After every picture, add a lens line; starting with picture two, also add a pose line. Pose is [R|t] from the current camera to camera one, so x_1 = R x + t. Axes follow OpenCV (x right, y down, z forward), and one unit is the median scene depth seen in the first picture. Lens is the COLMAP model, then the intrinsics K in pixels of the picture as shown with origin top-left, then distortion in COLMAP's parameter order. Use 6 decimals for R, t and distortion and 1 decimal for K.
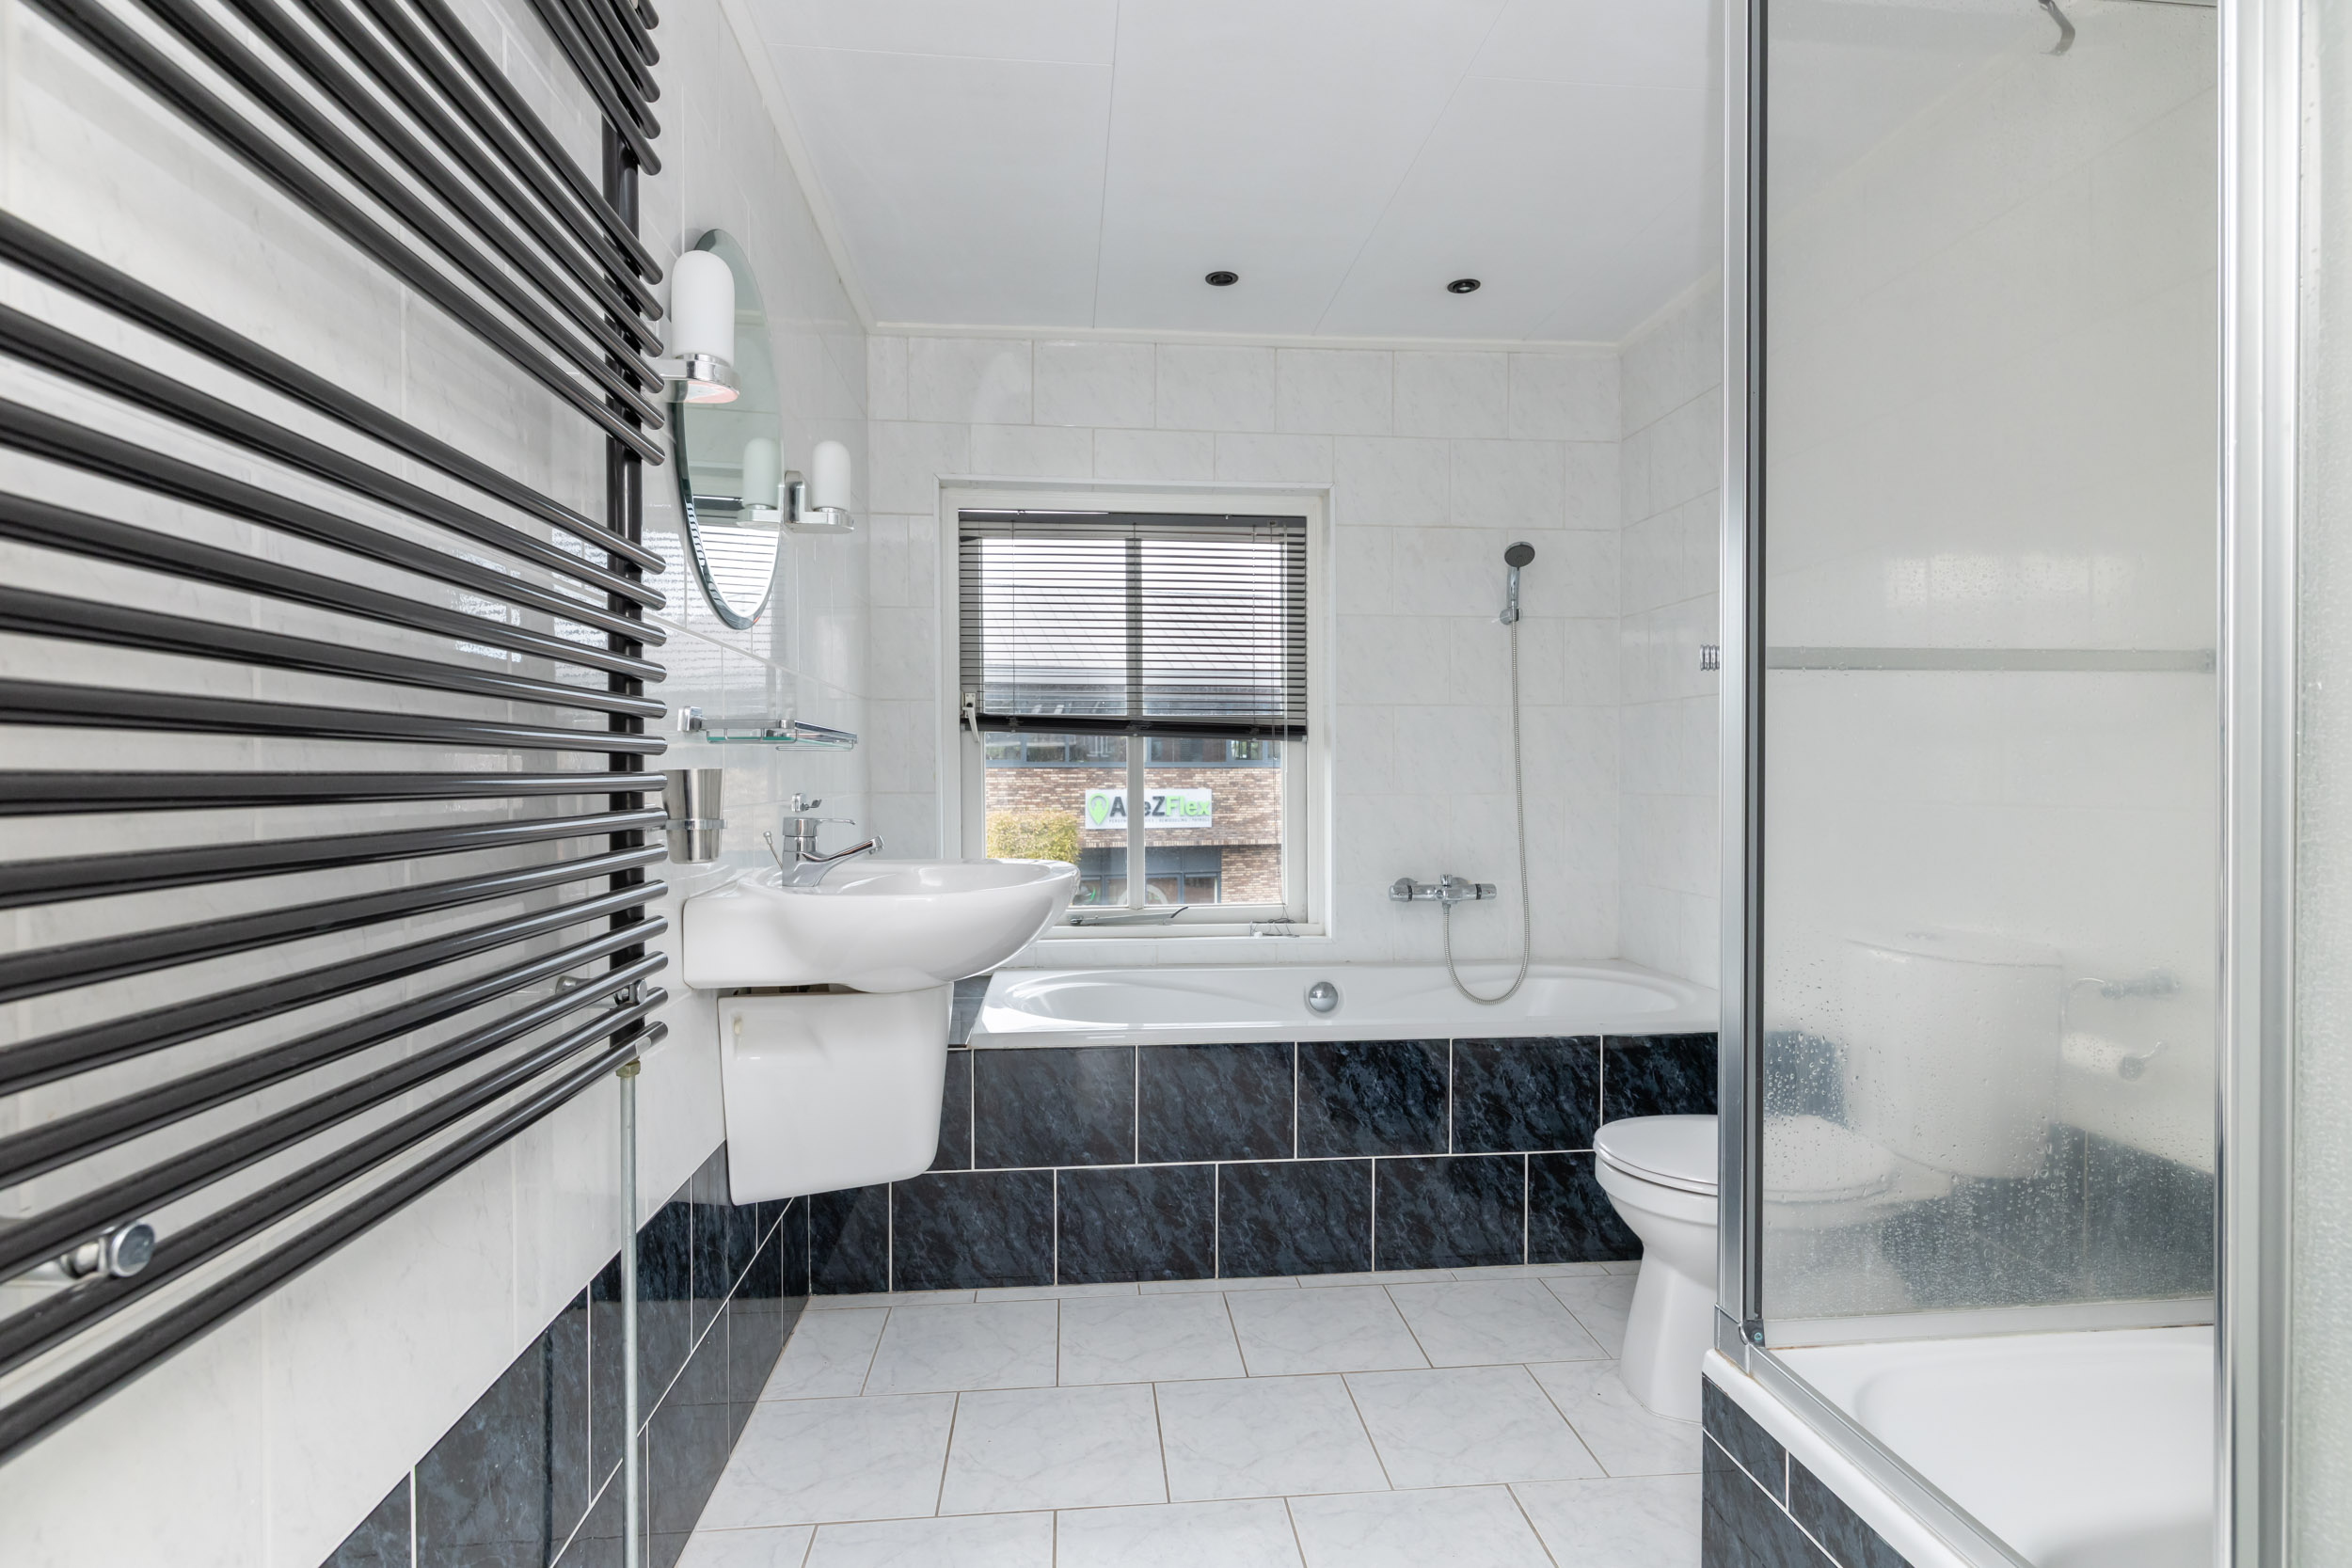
lens RADIAL K [[1140.4, 0, 1176.7], [0, 1140.4, 782.7], [0, 0, 1]] dist [0.003783, -0.001235]
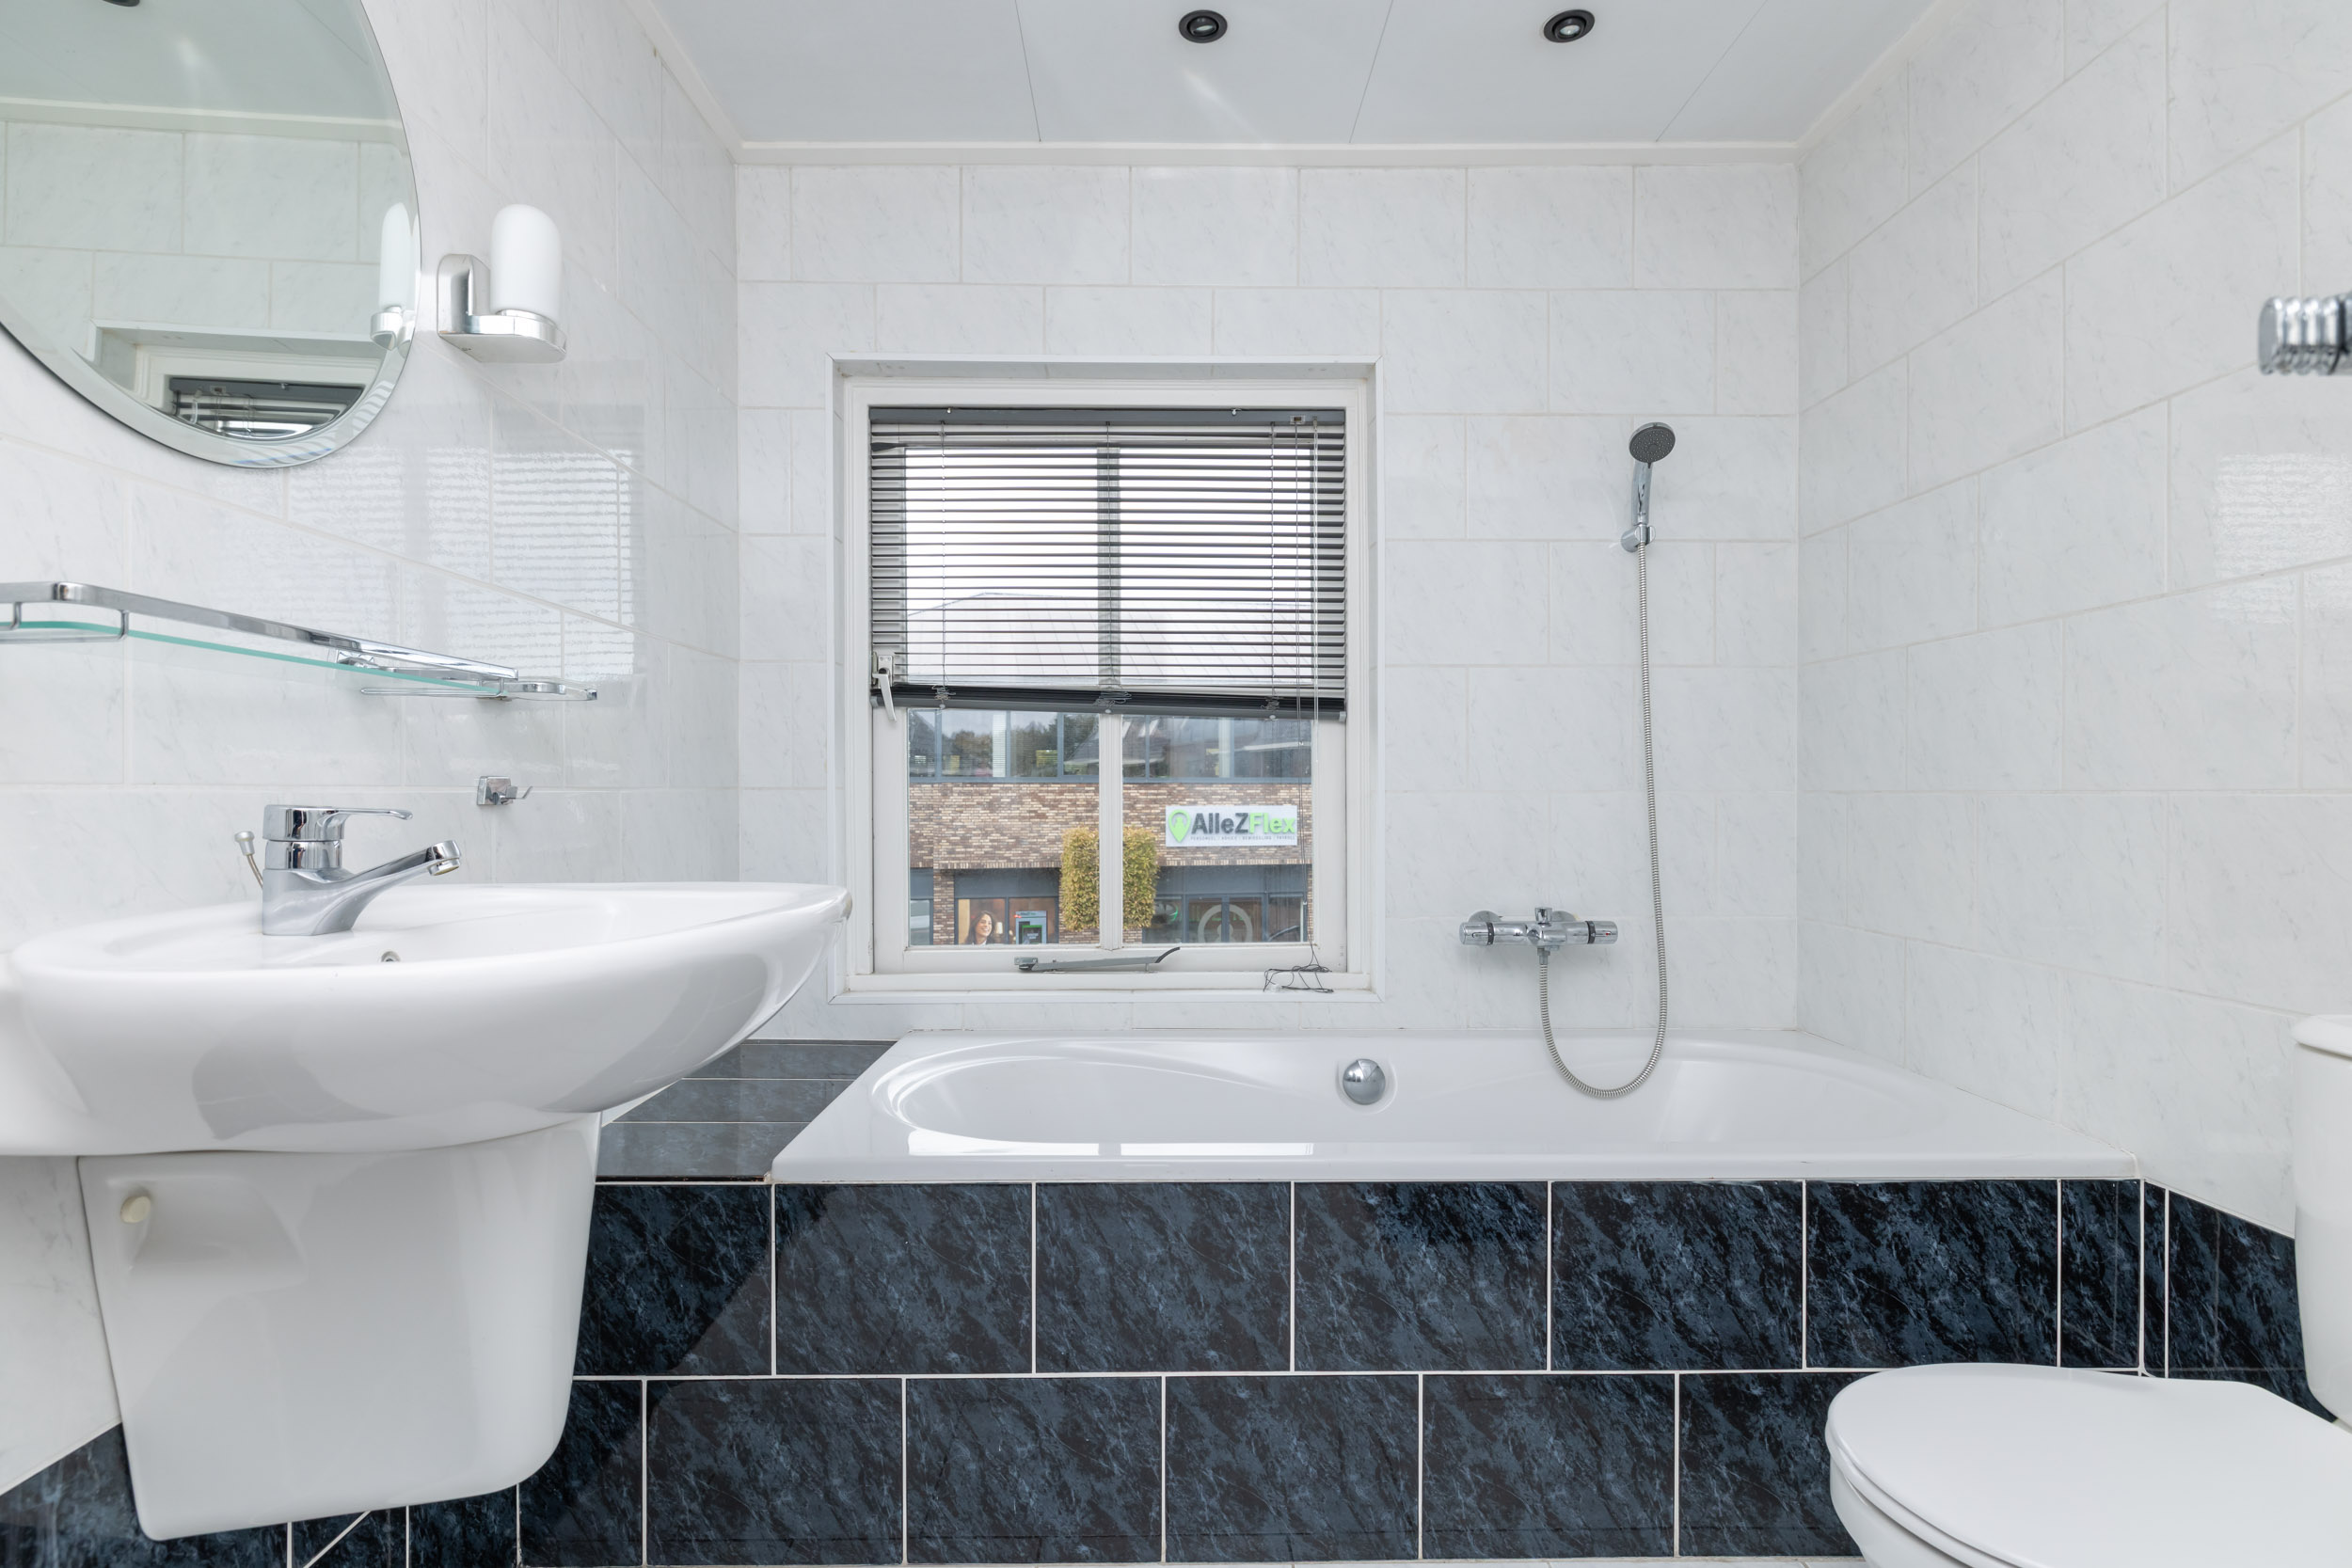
lens RADIAL K [[1140.4, 0, 1177.8], [0, 1140.4, 790.9], [0, 0, 1]] dist [0.003783, -0.001235]
pose [[0.996736, 0.000995, -0.080718, 0.089195], [-0.001723, 0.999958, -0.008949, 0.020479], [0.080706, 0.009059, 0.996697, 0.364998]]
